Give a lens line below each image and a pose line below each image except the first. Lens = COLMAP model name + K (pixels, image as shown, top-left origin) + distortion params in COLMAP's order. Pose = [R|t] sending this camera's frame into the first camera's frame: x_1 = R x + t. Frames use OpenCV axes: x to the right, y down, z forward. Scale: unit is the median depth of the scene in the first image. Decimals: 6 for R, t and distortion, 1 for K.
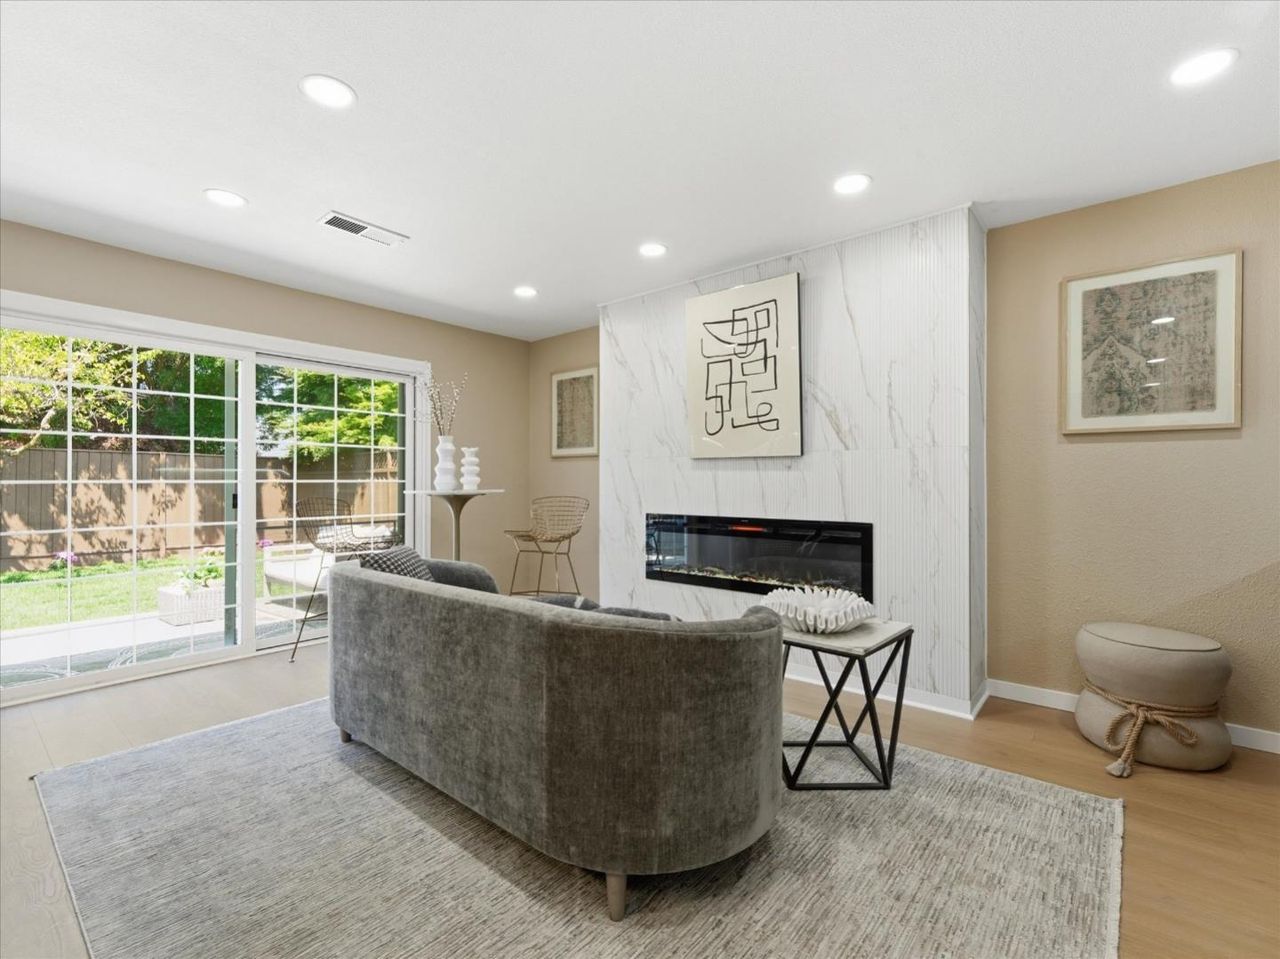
lens RADIAL K [[594.7, 0, 638.2], [0, 594.7, 490.2], [0, 0, 1]] dist [-0.000951, 0.000200]
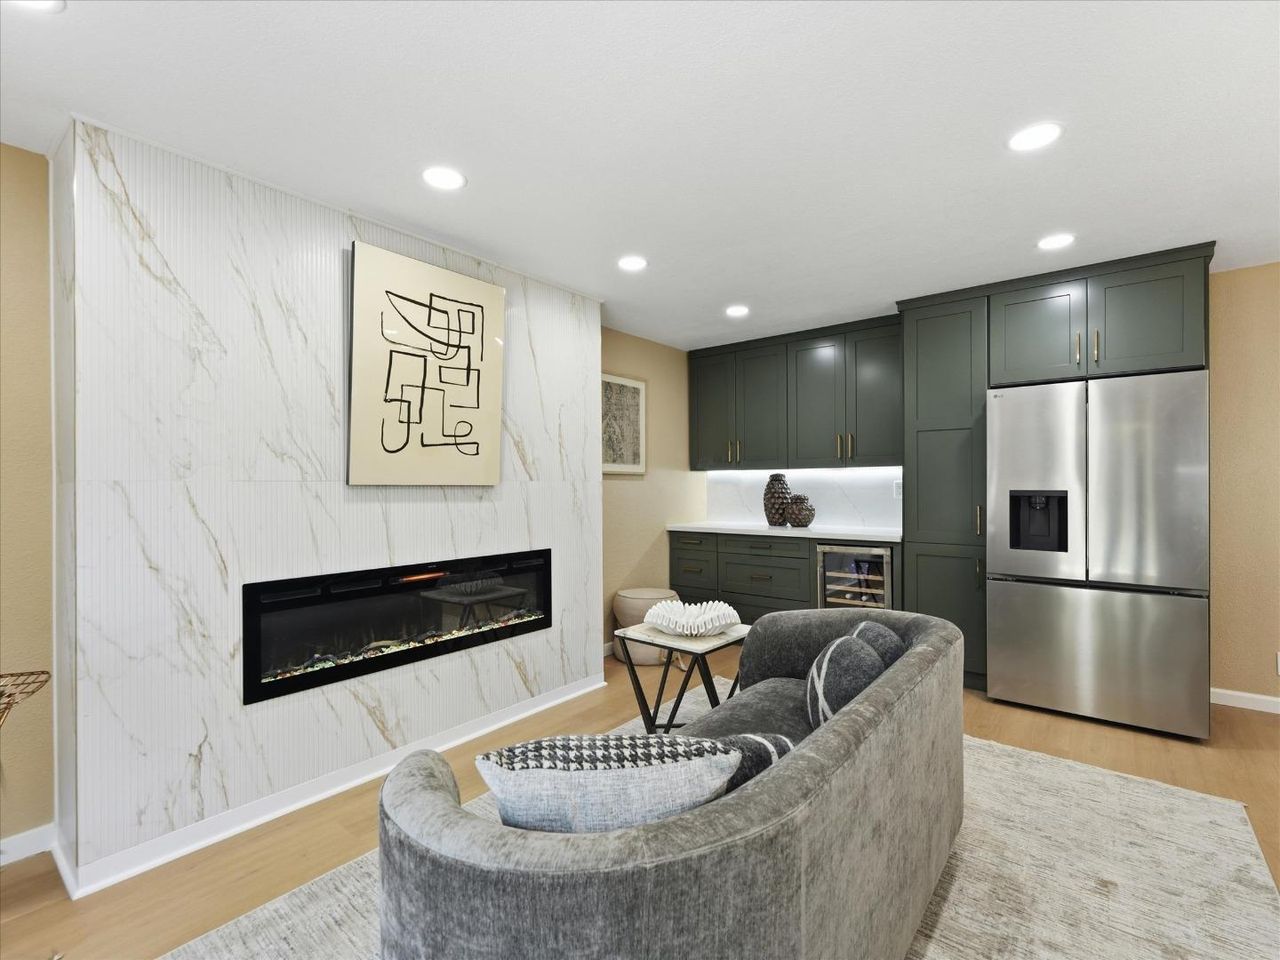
lens RADIAL K [[594.7, 0, 638.2], [0, 594.7, 490.7], [0, 0, 1]] dist [-0.000951, 0.000200]
pose [[-0.031451, -0.009280, 0.999462, -0.622938], [0.016488, 0.999816, 0.009802, -0.052407], [-0.999369, 0.016788, -0.031292, 0.767976]]
